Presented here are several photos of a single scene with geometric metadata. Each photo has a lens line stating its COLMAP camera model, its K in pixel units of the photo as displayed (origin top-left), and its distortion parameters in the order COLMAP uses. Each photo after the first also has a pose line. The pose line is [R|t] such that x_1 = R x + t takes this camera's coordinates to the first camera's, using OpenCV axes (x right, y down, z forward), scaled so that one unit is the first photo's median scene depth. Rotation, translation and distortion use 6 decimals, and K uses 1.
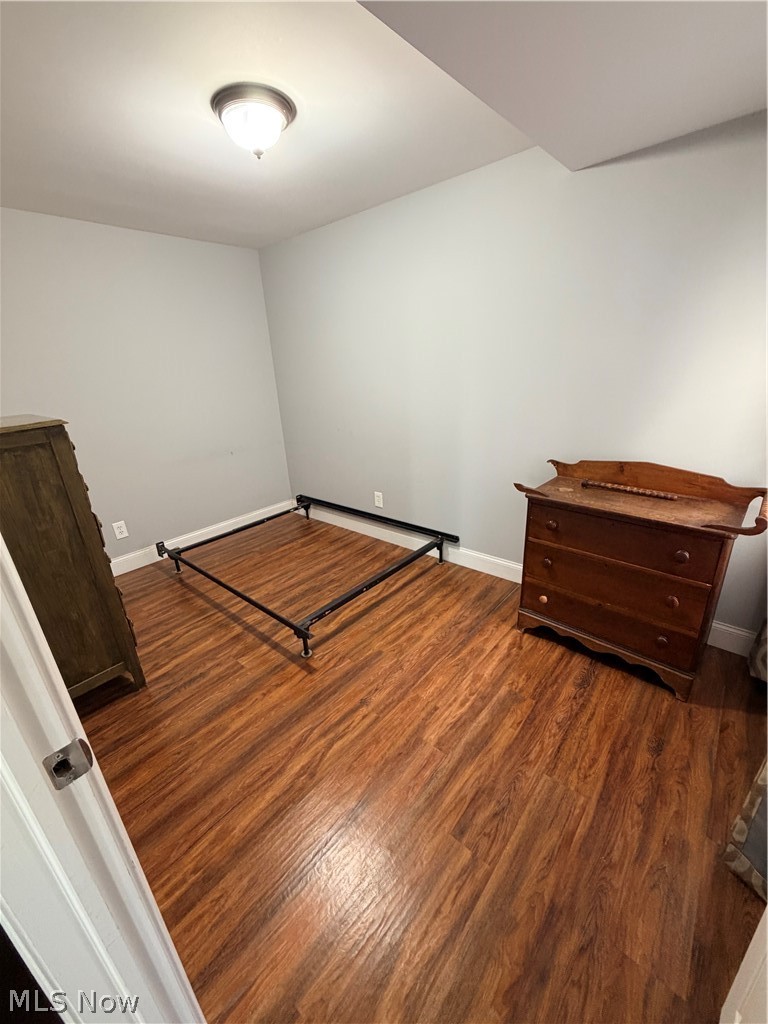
lens RADIAL K [[409.0, 0, 382.1], [0, 409.0, 512.5], [0, 0, 1]] dist [0.001219, 0.000237]
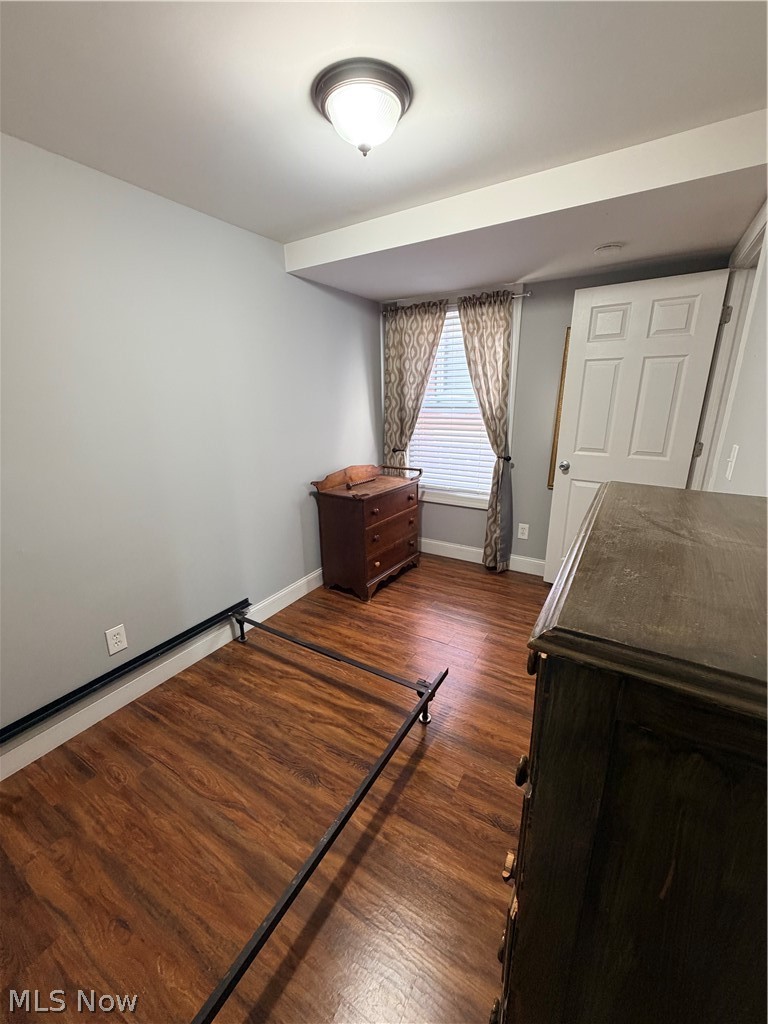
lens RADIAL K [[407.7, 0, 383.3], [0, 407.7, 512.5], [0, 0, 1]] dist [0.001631, 0.000168]
pose [[-0.171962, -0.227223, 0.958540, -0.952622], [0.367032, 0.888197, 0.276394, -0.343636], [-0.914175, 0.399344, -0.069338, 1.001428]]
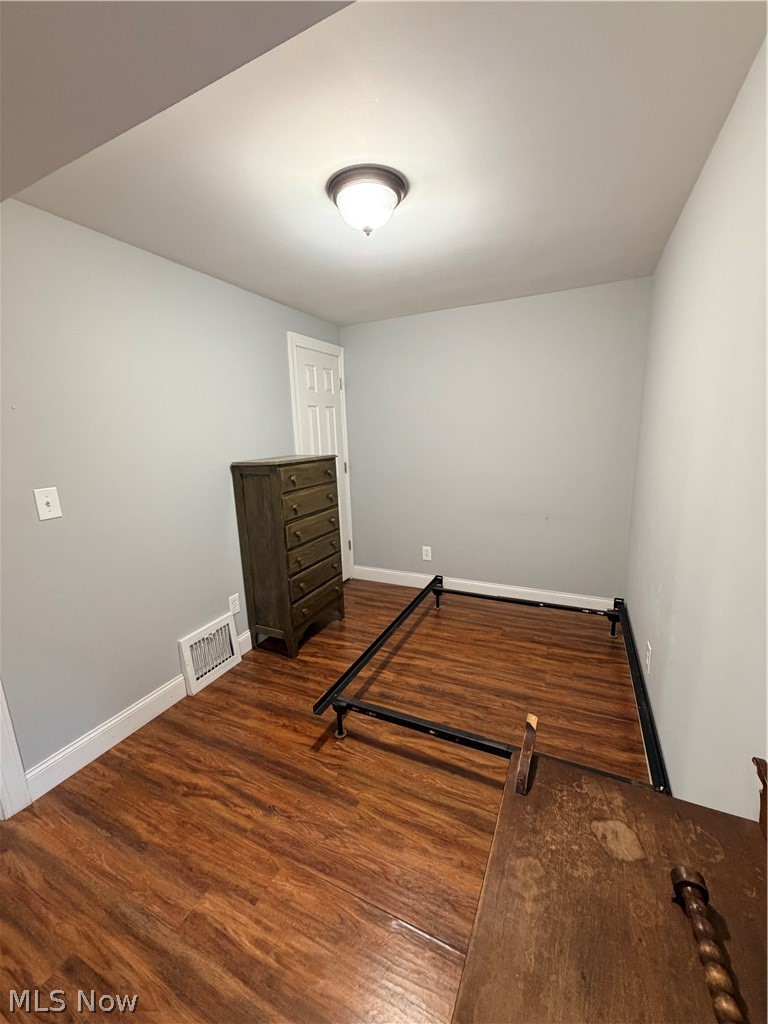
lens RADIAL K [[409.0, 0, 382.1], [0, 409.0, 512.5], [0, 0, 1]] dist [0.001219, 0.000237]
pose [[0.272497, 0.239797, -0.931795, 0.607123], [-0.320025, 0.935894, 0.147263, -0.301546], [0.907375, 0.258069, 0.331770, 0.672196]]
